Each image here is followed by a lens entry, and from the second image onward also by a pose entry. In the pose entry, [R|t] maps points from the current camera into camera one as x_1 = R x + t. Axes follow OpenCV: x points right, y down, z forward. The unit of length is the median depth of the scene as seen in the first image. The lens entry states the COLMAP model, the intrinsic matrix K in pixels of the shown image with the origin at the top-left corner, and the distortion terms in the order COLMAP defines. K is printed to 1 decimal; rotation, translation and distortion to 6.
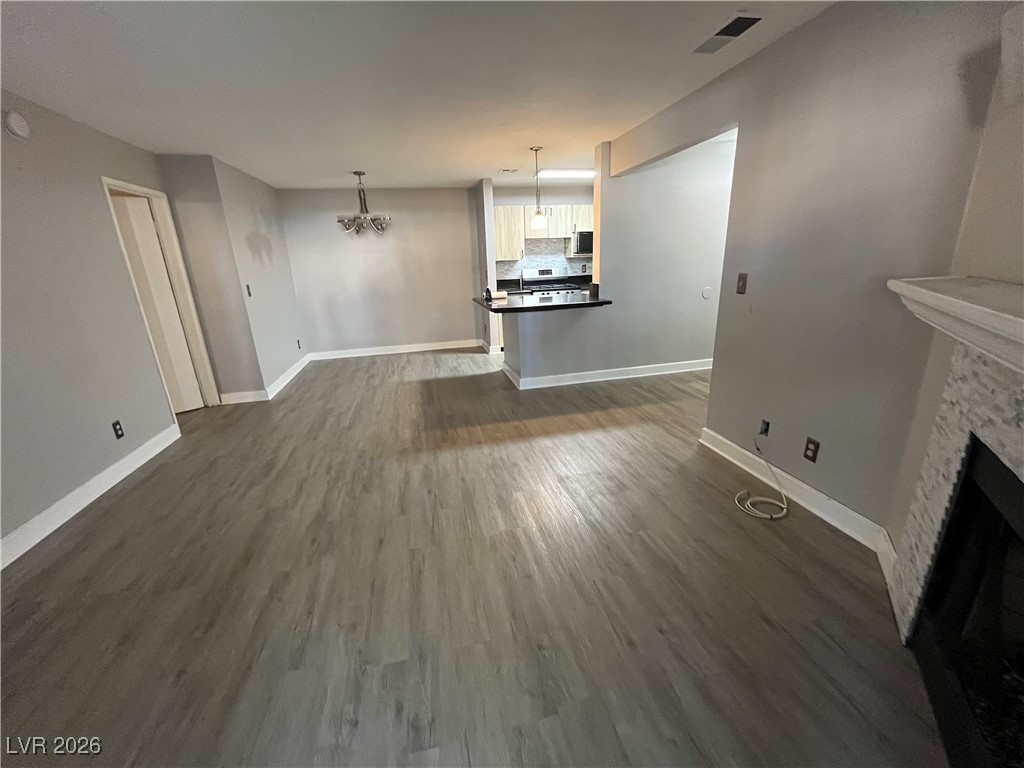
lens RADIAL K [[412.9, 0, 514.1], [0, 412.9, 386.9], [0, 0, 1]] dist [-0.009269, 0.000346]
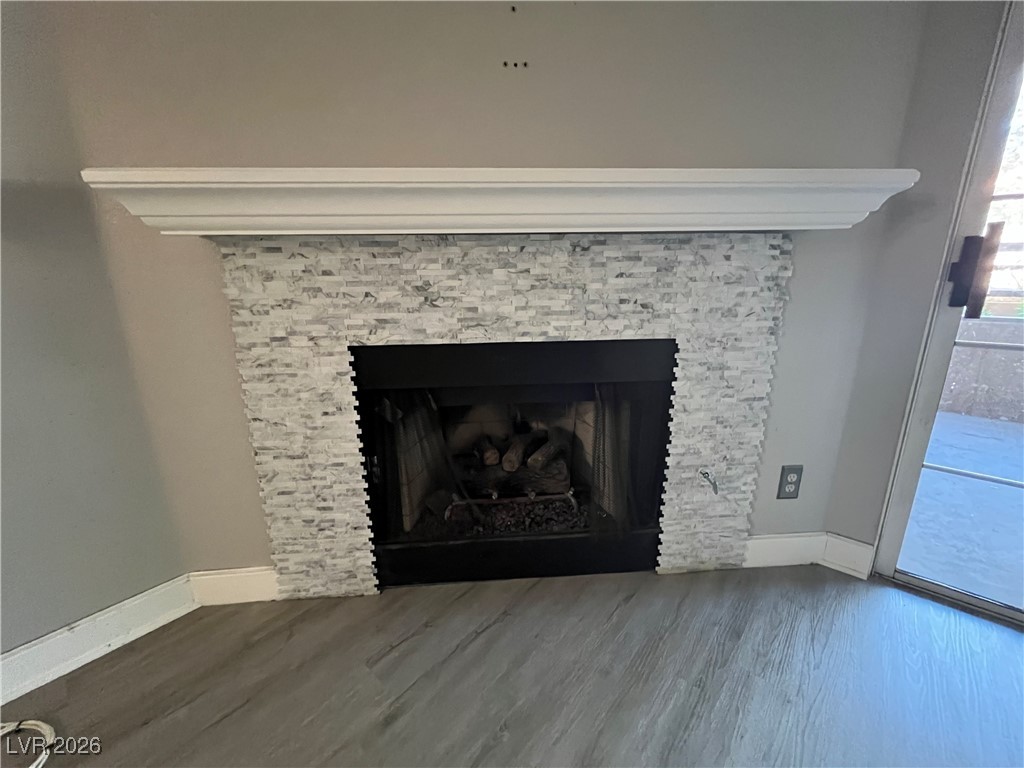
lens RADIAL K [[412.9, 0, 512.3], [0, 412.9, 383.3], [0, 0, 1]] dist [-0.009269, 0.000346]
pose [[-0.598214, -0.158770, 0.785450, 0.105770], [0.273421, 0.880912, 0.386309, -0.063439], [-0.753247, 0.445854, -0.483563, 0.942390]]
